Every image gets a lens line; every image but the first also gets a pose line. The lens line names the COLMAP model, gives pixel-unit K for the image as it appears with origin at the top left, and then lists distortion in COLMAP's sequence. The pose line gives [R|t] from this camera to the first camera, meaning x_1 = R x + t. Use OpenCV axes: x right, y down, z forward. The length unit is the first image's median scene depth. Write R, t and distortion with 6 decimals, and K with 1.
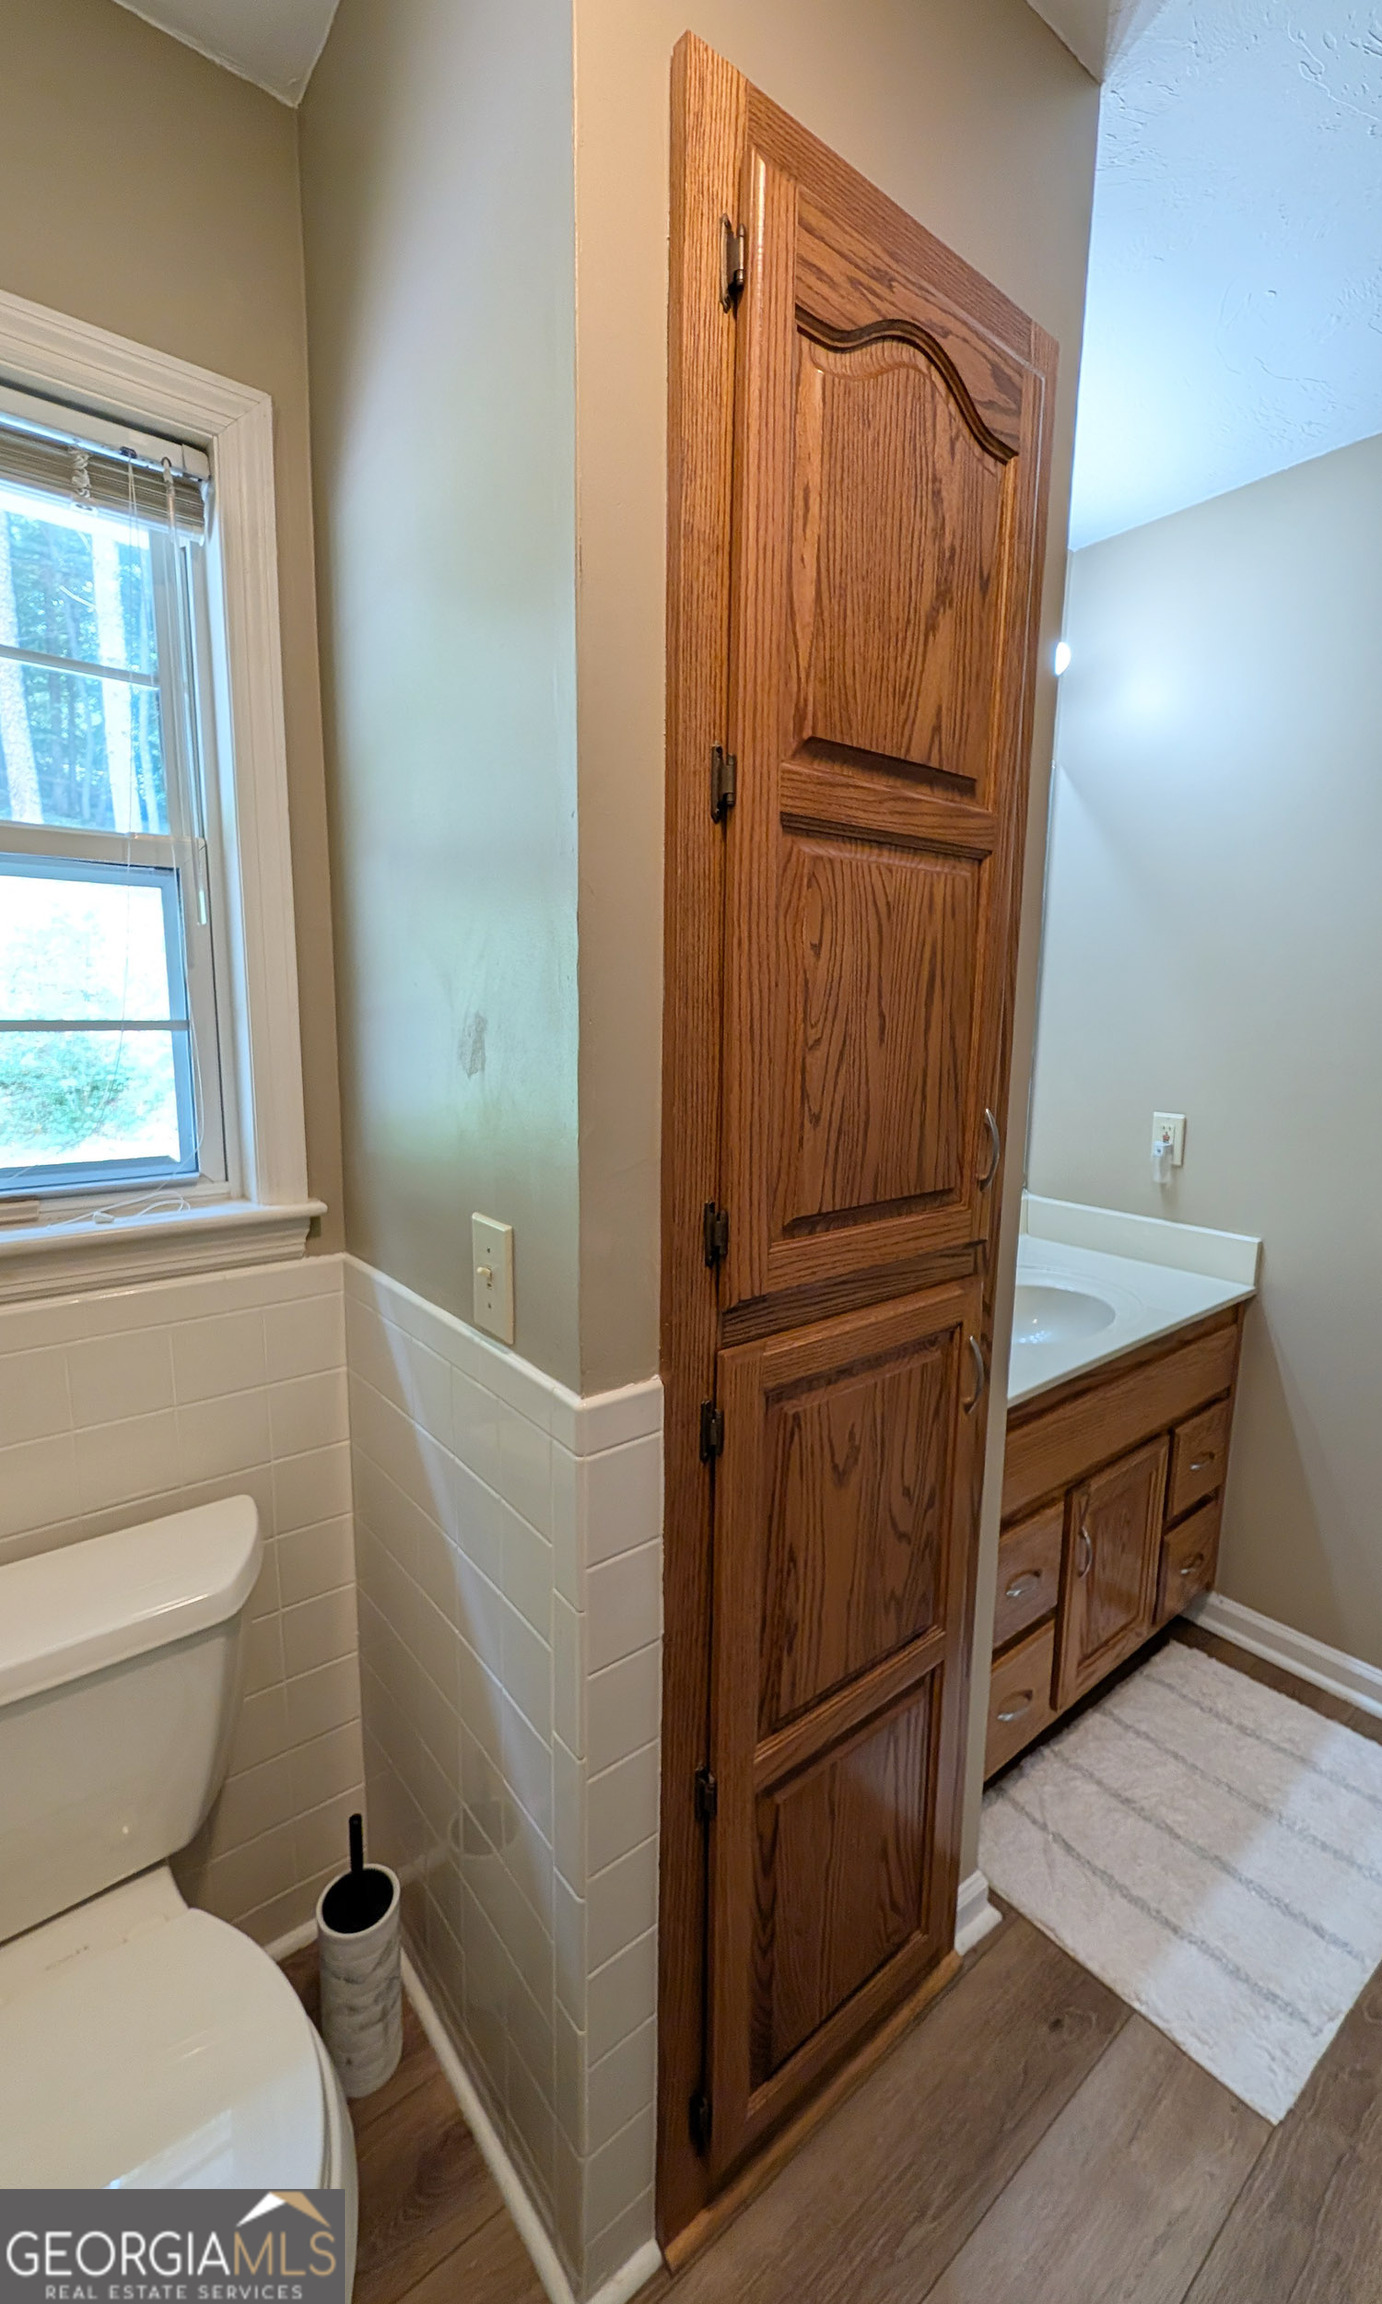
lens RADIAL K [[931.8, 0, 688.9], [0, 931.8, 1155.7], [0, 0, 1]] dist [0.001463, 0.000075]
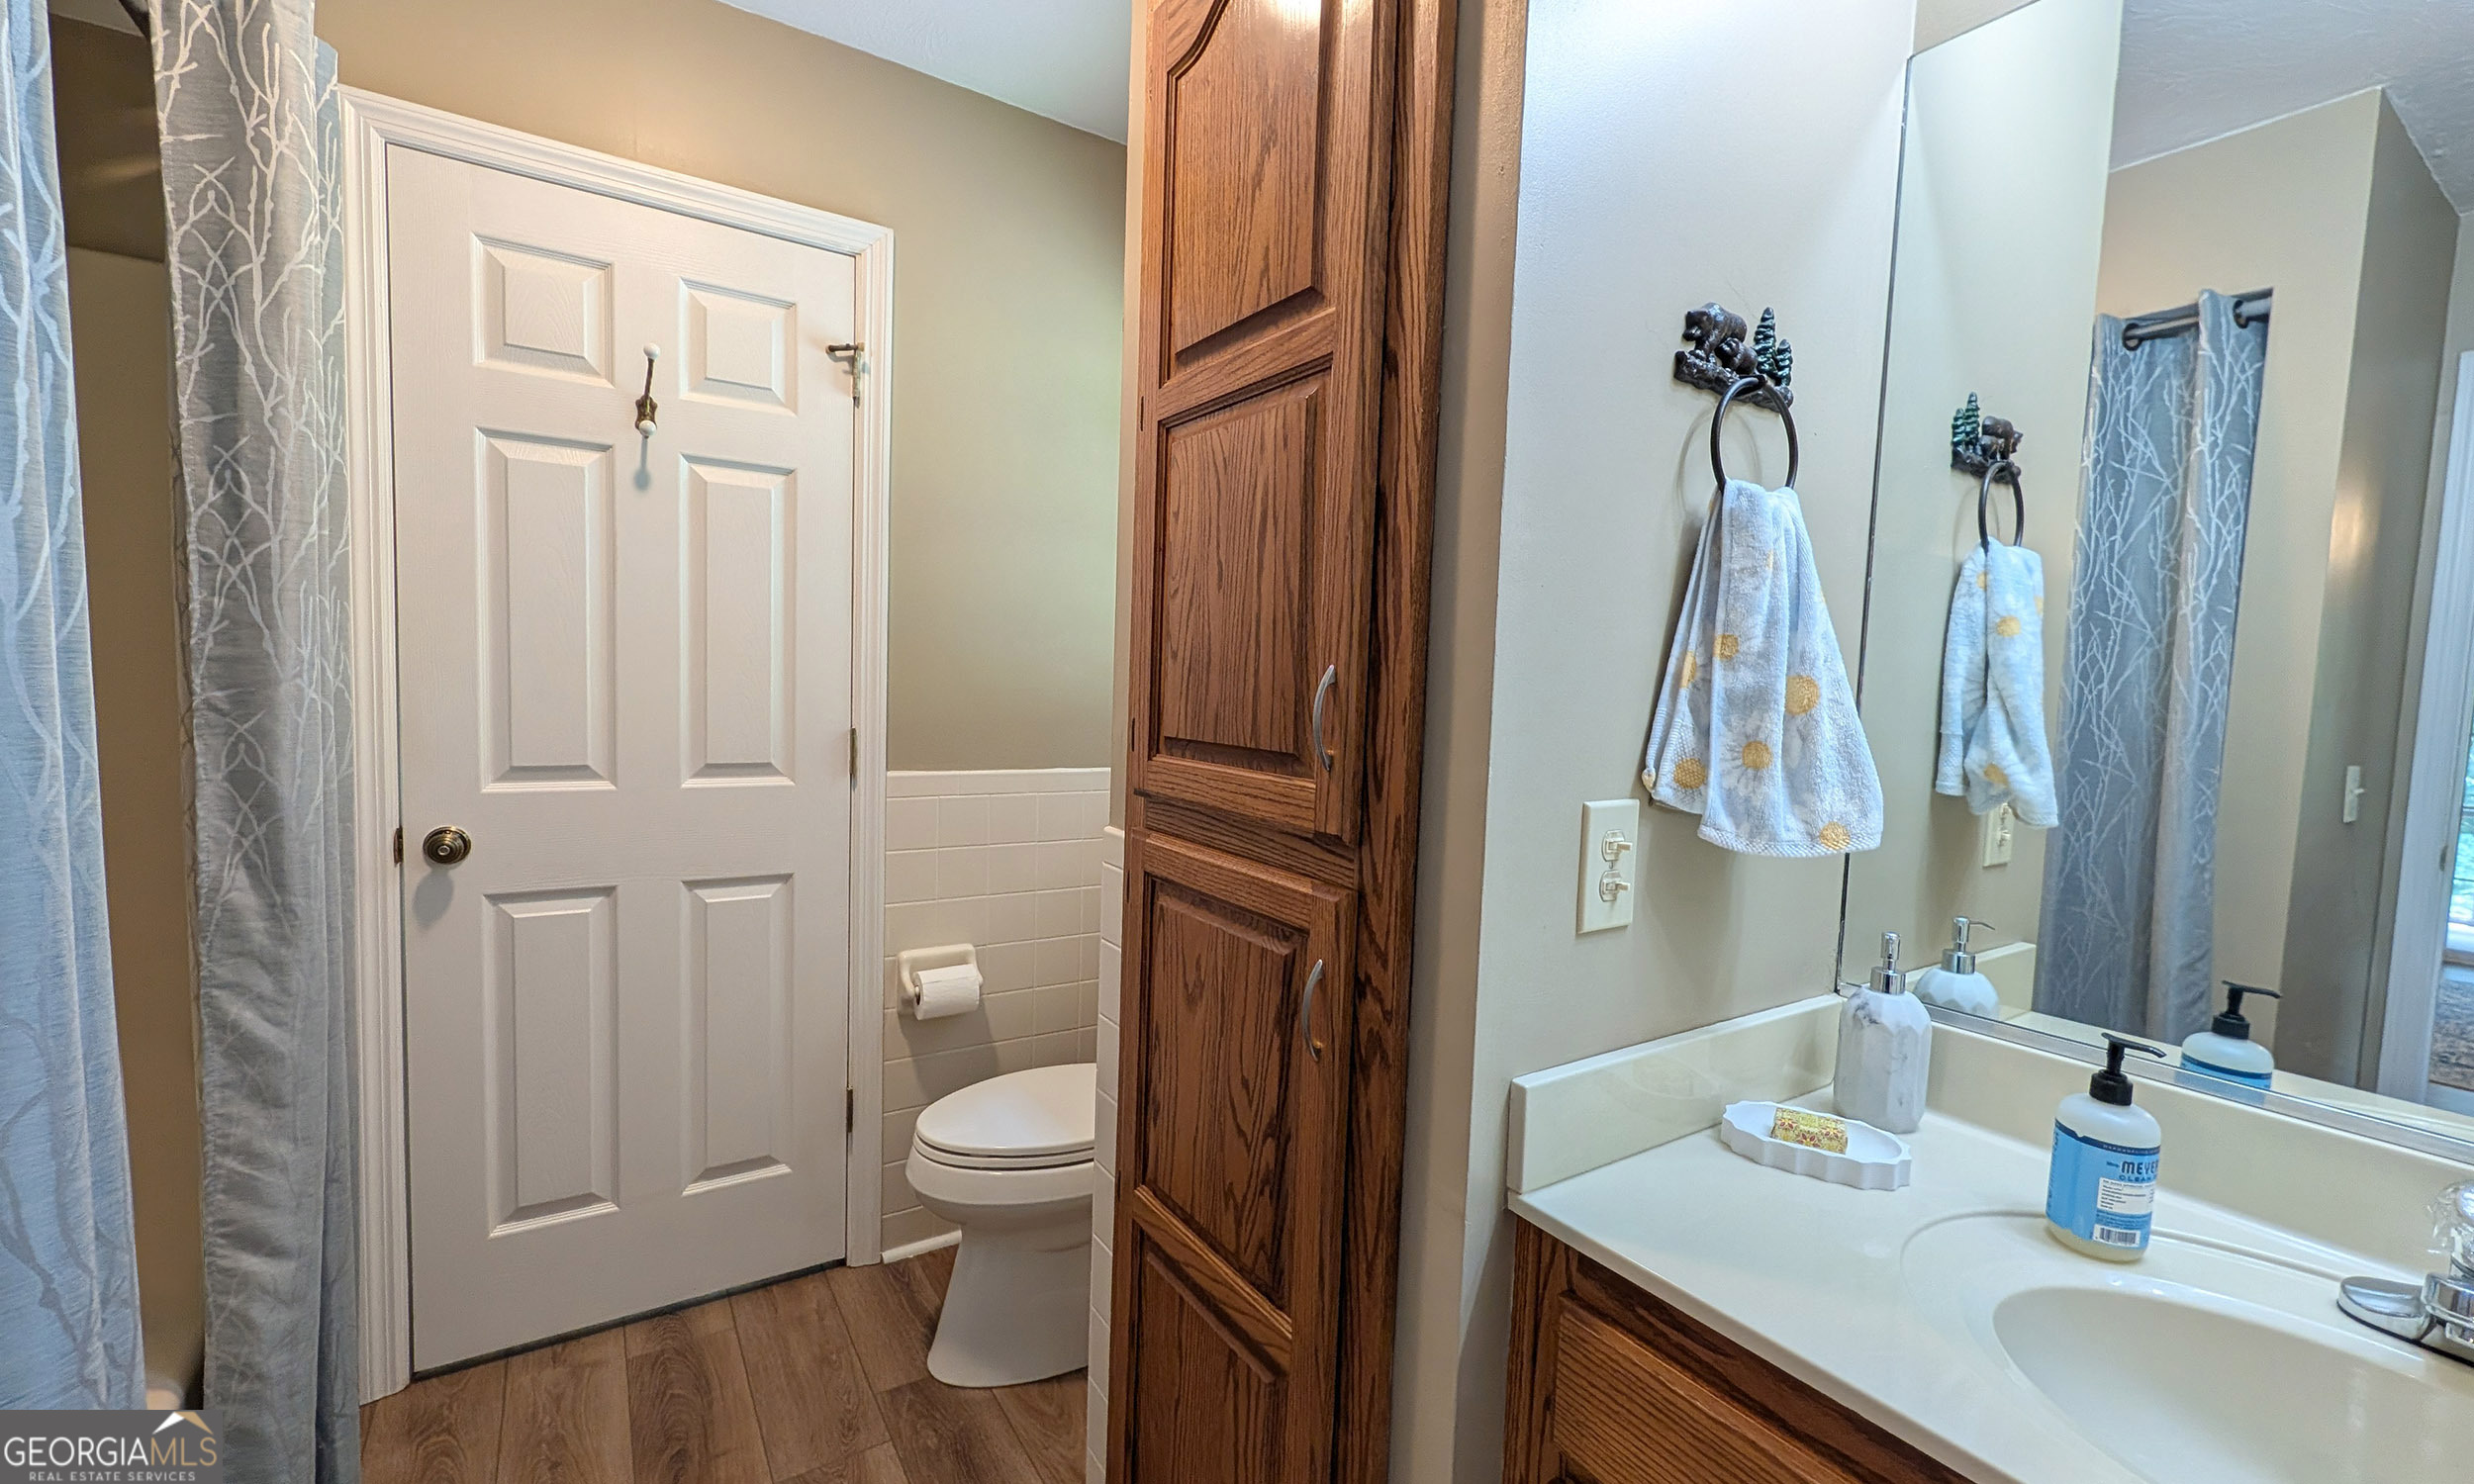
lens RADIAL K [[1000.4, 0, 1227.6], [0, 1000.4, 737.9], [0, 0, 1]] dist [0.001463, 0.000075]
pose [[-0.097630, 0.051566, -0.993886, 1.346354], [-0.187651, 0.979790, 0.069268, -0.035907], [0.977372, 0.193266, -0.085981, 1.141666]]
